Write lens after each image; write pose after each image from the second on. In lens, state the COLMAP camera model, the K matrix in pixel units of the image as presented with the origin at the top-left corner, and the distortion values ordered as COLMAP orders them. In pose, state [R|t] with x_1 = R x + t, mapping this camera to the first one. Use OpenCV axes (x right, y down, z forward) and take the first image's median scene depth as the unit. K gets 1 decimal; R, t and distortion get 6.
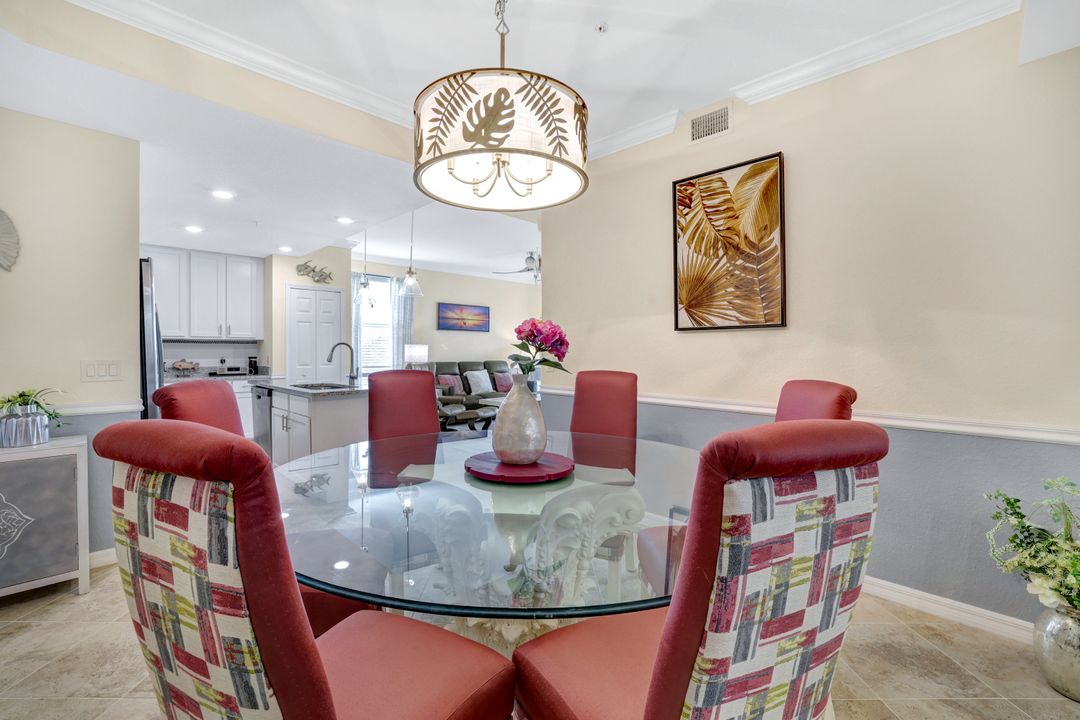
lens RADIAL K [[461.3, 0, 541.2], [0, 461.3, 353.8], [0, 0, 1]] dist [-0.057766, 0.020166]
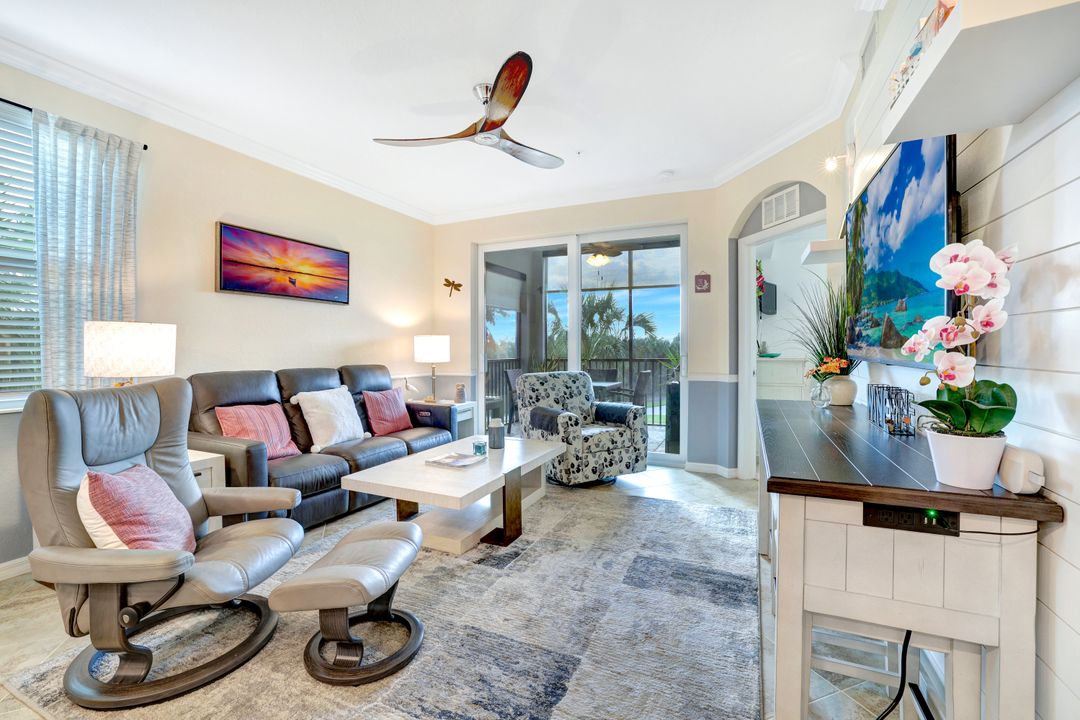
lens RADIAL K [[461.3, 0, 541.2], [0, 461.3, 353.8], [0, 0, 1]] dist [-0.057766, 0.020166]
pose [[0.942127, -0.009634, 0.335117, -0.091927], [0.007881, 0.999947, 0.006591, 0.002071], [-0.335163, -0.003568, 0.942154, 0.535289]]
